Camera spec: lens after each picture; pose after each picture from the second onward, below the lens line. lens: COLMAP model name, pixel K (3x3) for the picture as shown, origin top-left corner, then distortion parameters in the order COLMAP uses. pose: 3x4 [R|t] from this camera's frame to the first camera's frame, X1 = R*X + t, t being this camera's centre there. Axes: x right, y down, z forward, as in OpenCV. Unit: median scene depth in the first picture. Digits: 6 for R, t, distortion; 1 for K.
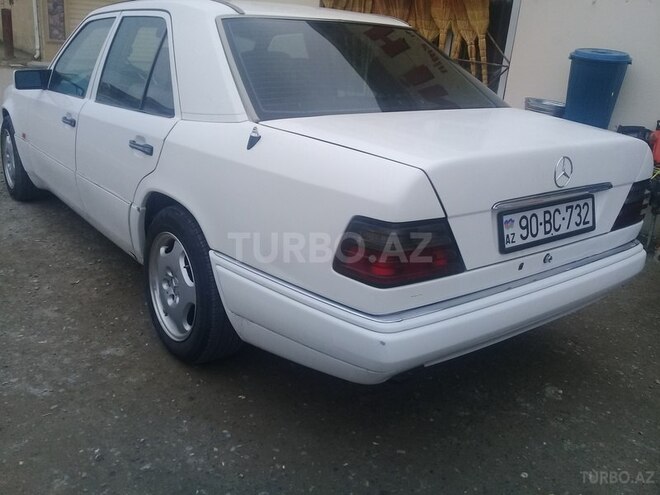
lens RADIAL K [[600.6, 0, 330.0], [0, 600.6, 247.5], [0, 0, 1]] dist [0.106571, -0.194627]
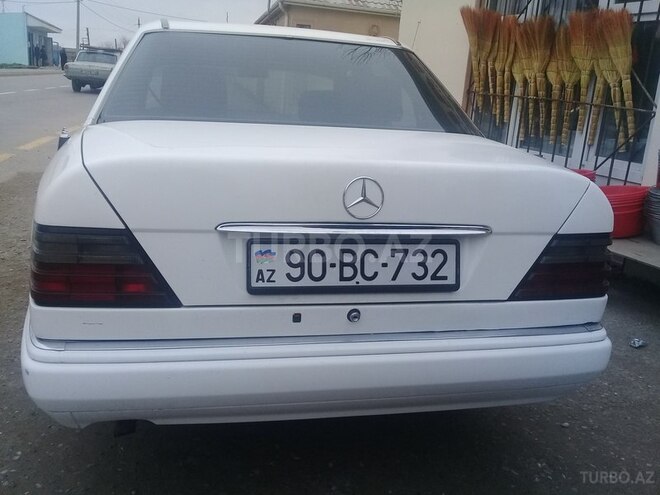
lens RADIAL K [[600.6, 0, 330.0], [0, 600.6, 247.5], [0, 0, 1]] dist [0.106571, -0.194627]
pose [[0.903661, 0.100454, -0.416301, 0.595869], [-0.144807, 0.986515, -0.076284, -0.003402], [0.403024, 0.129218, 0.906021, 0.303700]]
